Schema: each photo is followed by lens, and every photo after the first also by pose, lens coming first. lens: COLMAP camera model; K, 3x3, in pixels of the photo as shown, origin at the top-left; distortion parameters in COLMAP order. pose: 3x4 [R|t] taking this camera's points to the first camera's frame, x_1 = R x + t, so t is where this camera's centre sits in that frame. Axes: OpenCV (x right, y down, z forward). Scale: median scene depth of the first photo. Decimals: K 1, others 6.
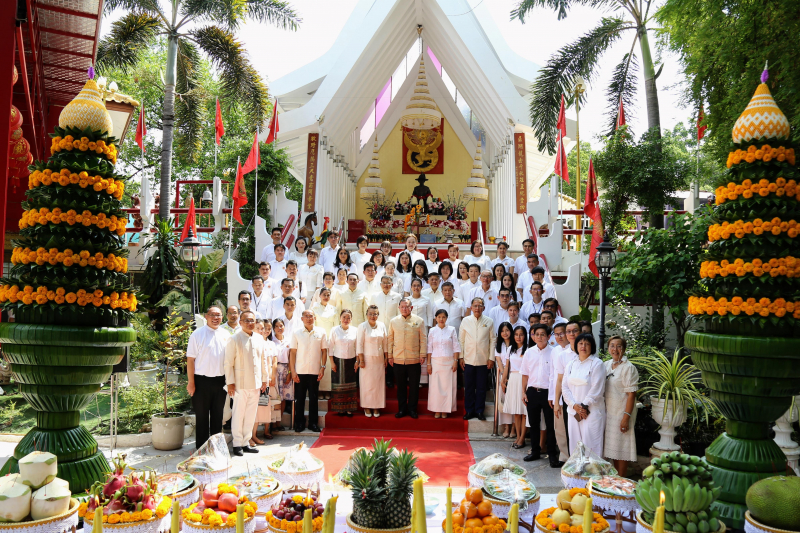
lens RADIAL K [[795.0, 0, 398.4], [0, 795.0, 310.6], [0, 0, 1]] dist [-0.136972, 0.240548]
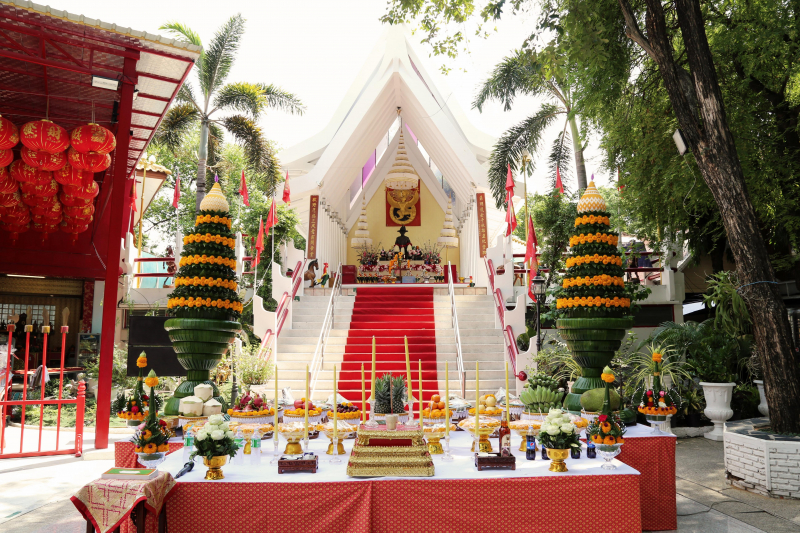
lens RADIAL K [[959.9, 0, 404.2], [0, 959.9, 256.4], [0, 0, 1]] dist [0.002092, 0.035629]
pose [[0.999331, -0.014858, 0.033403, -0.019479], [0.019056, 0.991452, -0.129073, 0.067842], [-0.031200, 0.129623, 0.991072, -0.490878]]
